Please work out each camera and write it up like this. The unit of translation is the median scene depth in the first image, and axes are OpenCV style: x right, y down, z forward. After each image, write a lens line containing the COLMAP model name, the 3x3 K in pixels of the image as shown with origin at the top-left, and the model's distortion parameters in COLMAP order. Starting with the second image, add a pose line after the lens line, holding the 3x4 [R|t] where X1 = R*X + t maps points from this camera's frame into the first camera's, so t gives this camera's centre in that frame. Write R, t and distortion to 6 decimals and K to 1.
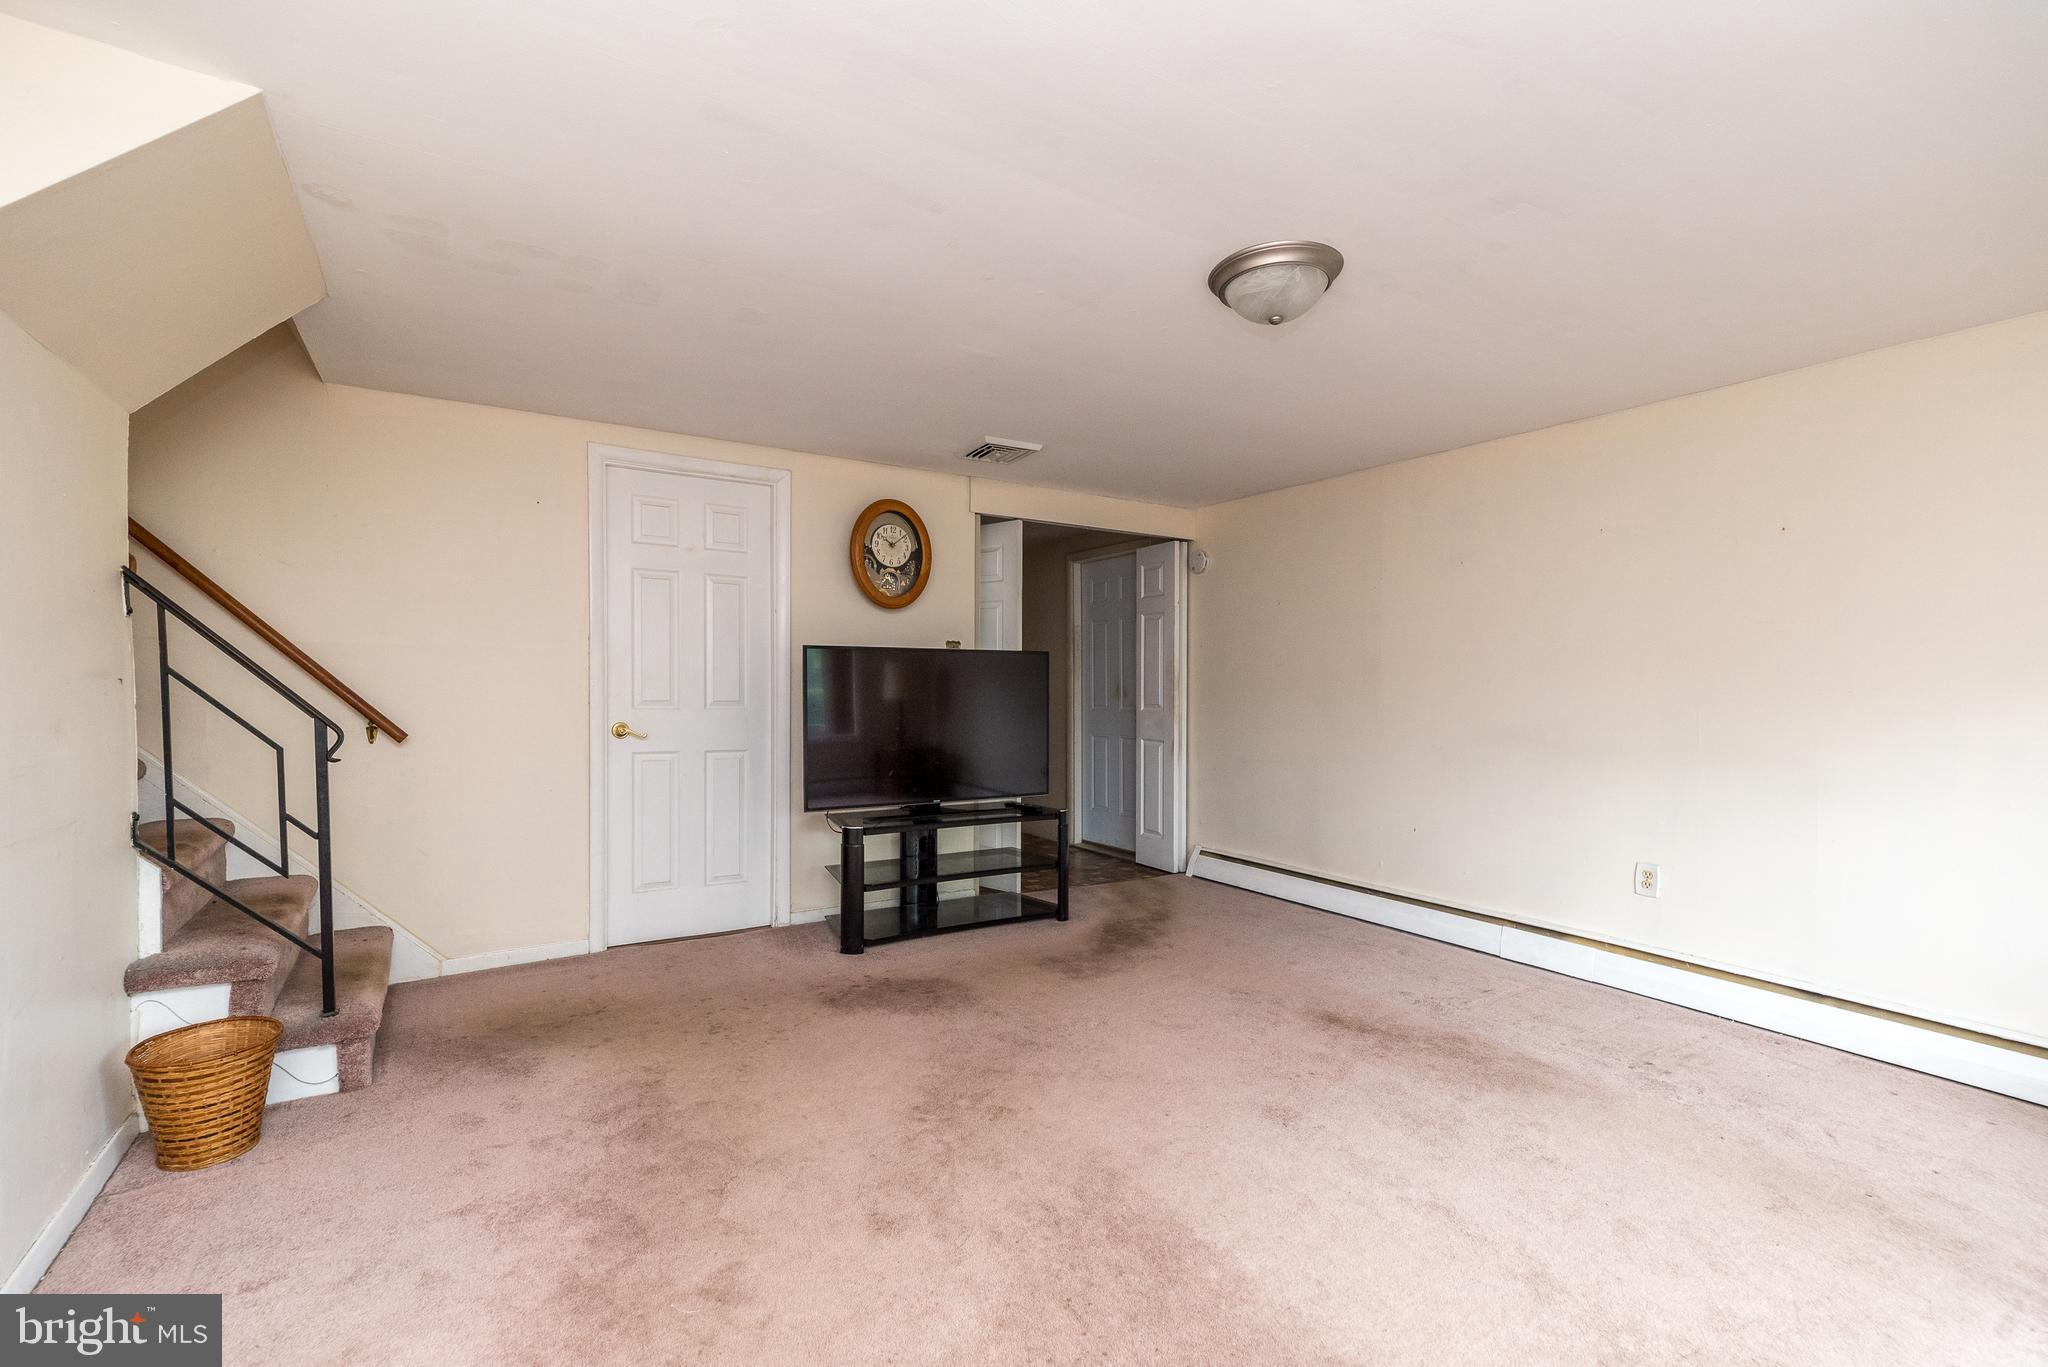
lens RADIAL K [[894.6, 0, 1014.1], [0, 894.6, 693.7], [0, 0, 1]] dist [0.005824, 0.000092]
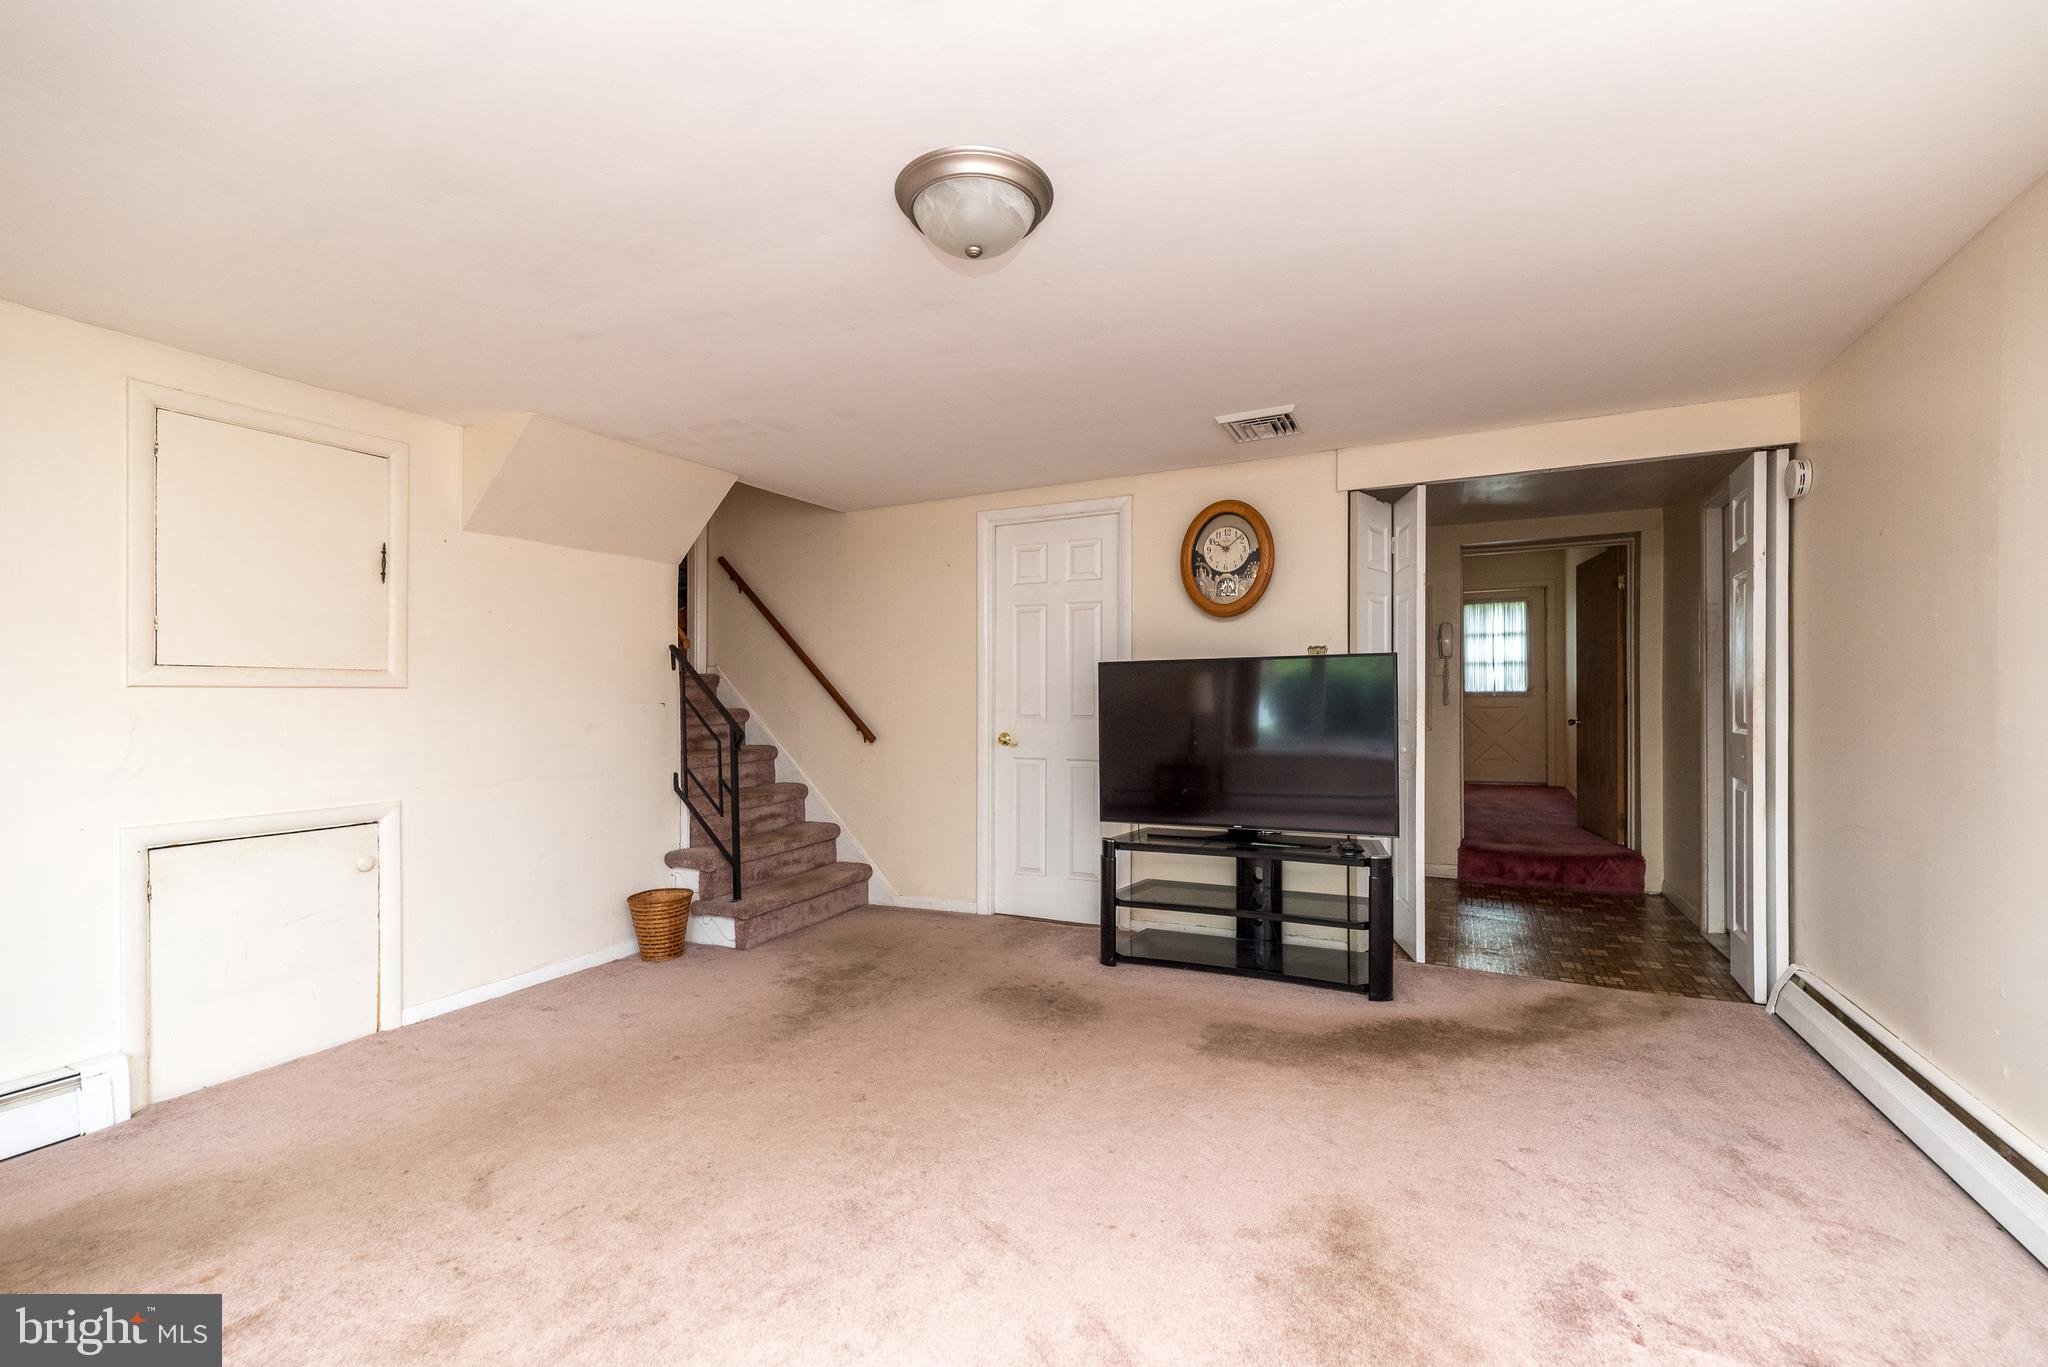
lens RADIAL K [[898.2, 0, 1024.0], [0, 898.2, 683.5], [0, 0, 1]] dist [0.001297, 0.000100]
pose [[0.529381, -0.024660, -0.848026, 0.549435], [0.006119, 0.999662, -0.025249, -0.002404], [0.848362, 0.008177, 0.529353, 0.324493]]
